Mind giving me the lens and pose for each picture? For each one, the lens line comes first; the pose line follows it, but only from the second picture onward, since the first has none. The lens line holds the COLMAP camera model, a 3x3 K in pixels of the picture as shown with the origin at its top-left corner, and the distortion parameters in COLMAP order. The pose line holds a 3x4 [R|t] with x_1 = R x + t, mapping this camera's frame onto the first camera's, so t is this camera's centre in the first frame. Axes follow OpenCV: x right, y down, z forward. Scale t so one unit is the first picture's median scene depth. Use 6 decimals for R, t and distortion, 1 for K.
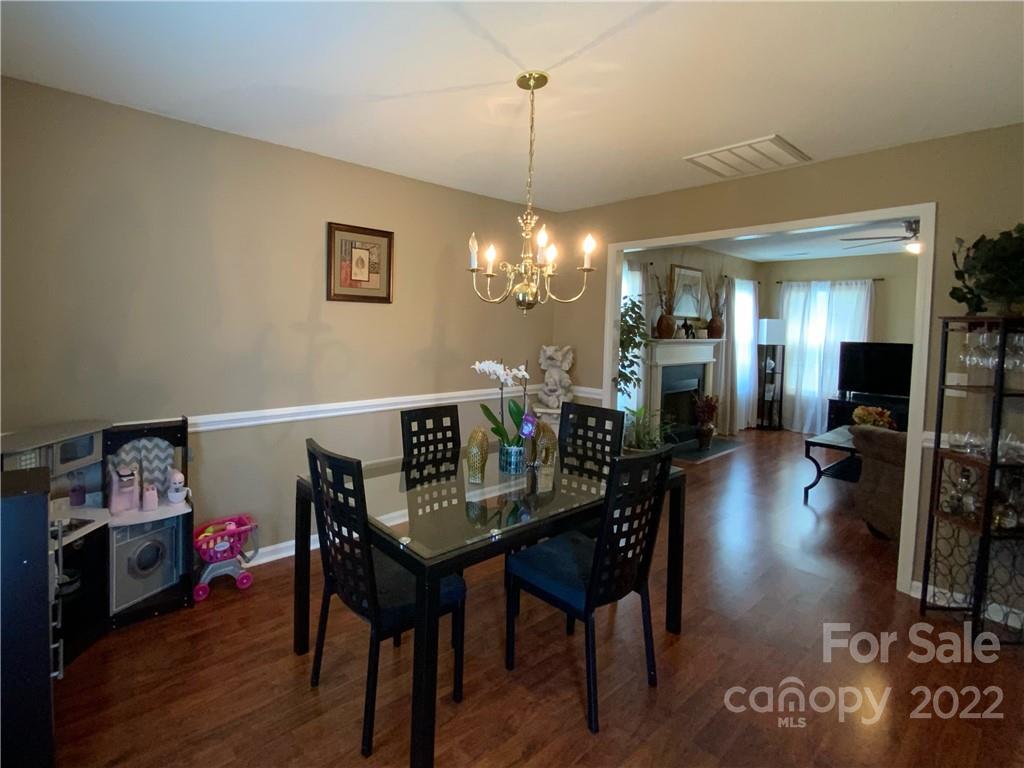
lens RADIAL K [[432.9, 0, 512.5], [0, 432.9, 379.9], [0, 0, 1]] dist [-0.020126, -0.000420]
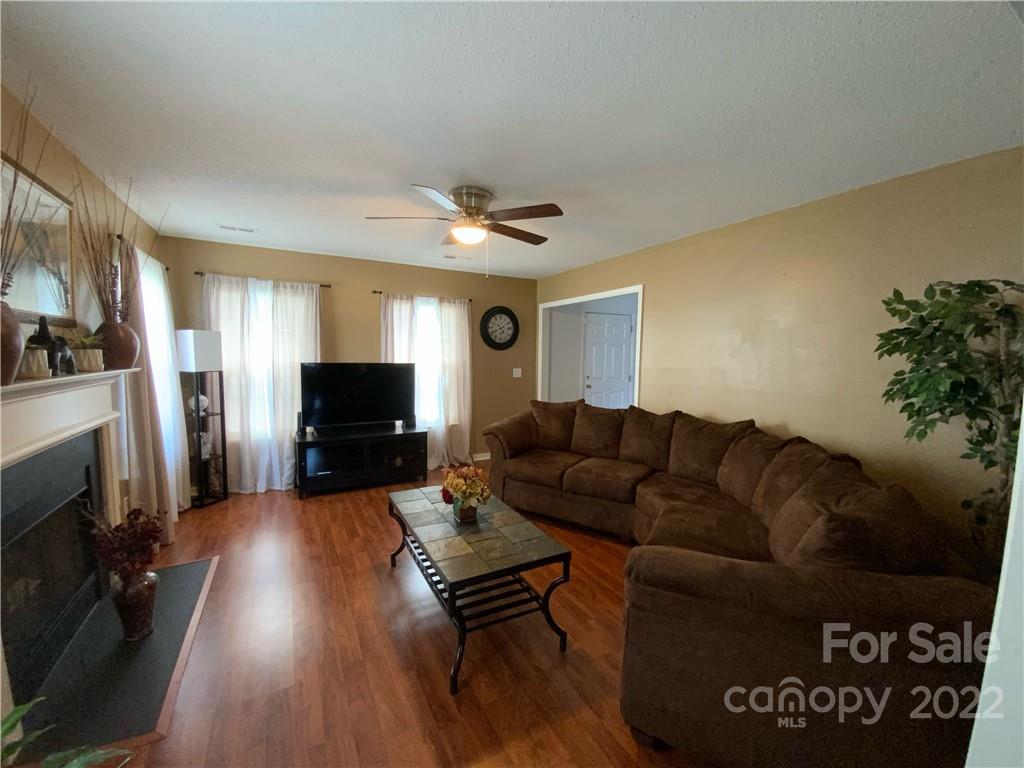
lens RADIAL K [[432.9, 0, 512.5], [0, 432.9, 379.9], [0, 0, 1]] dist [-0.020126, -0.000420]
pose [[0.275733, -0.075325, 0.958278, 0.134247], [0.108712, 0.992972, 0.046772, -0.050808], [-0.955067, 0.091280, 0.281984, 0.406839]]
